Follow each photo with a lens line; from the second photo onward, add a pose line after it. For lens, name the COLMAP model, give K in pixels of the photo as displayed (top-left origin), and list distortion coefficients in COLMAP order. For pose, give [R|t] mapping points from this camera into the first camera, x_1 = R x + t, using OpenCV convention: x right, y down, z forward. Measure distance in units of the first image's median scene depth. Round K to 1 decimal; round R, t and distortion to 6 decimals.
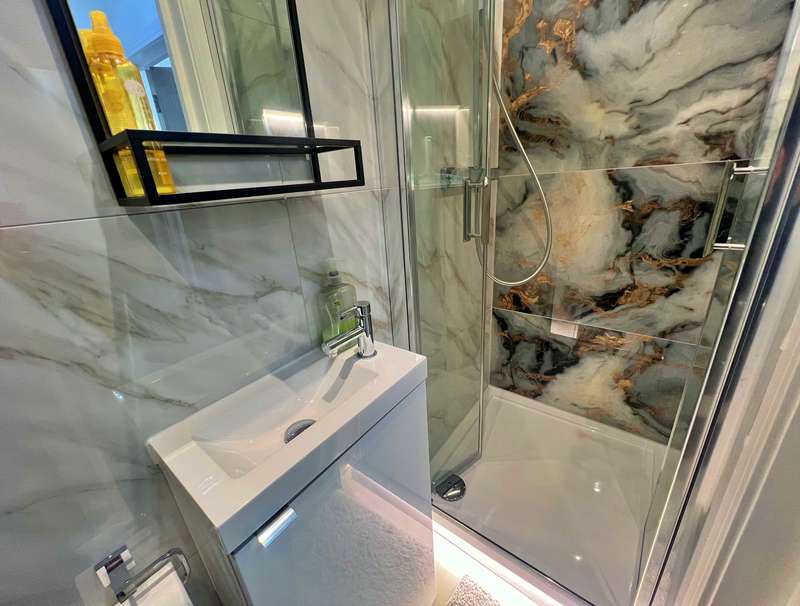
lens RADIAL K [[325.4, 0, 397.6], [0, 325.4, 301.9], [0, 0, 1]] dist [0.001239, 0.000094]
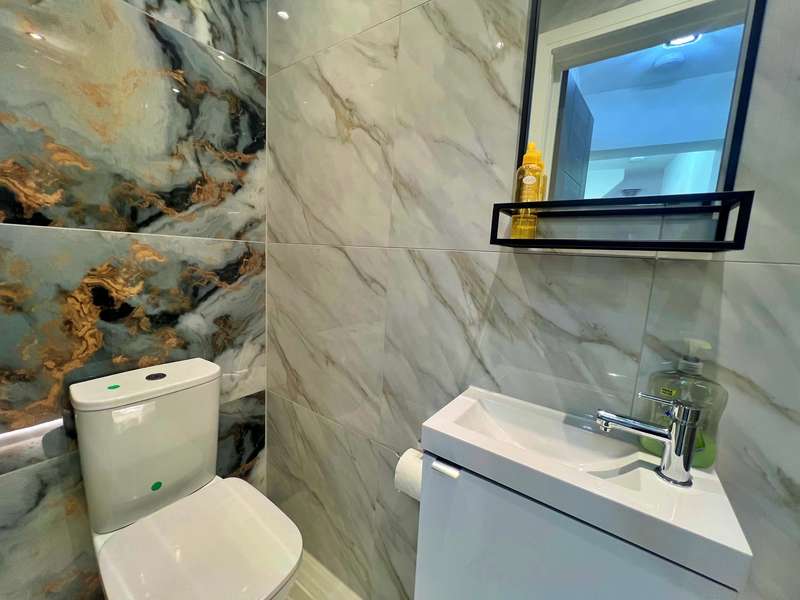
lens RADIAL K [[321.1, 0, 399.4], [0, 321.1, 298.5], [0, 0, 1]] dist [-0.000614, -0.000195]
pose [[0.048961, 0.213818, -0.975646, 0.609140], [-0.403526, 0.897782, 0.176504, -0.091151], [0.913657, 0.385057, 0.130238, 0.285293]]
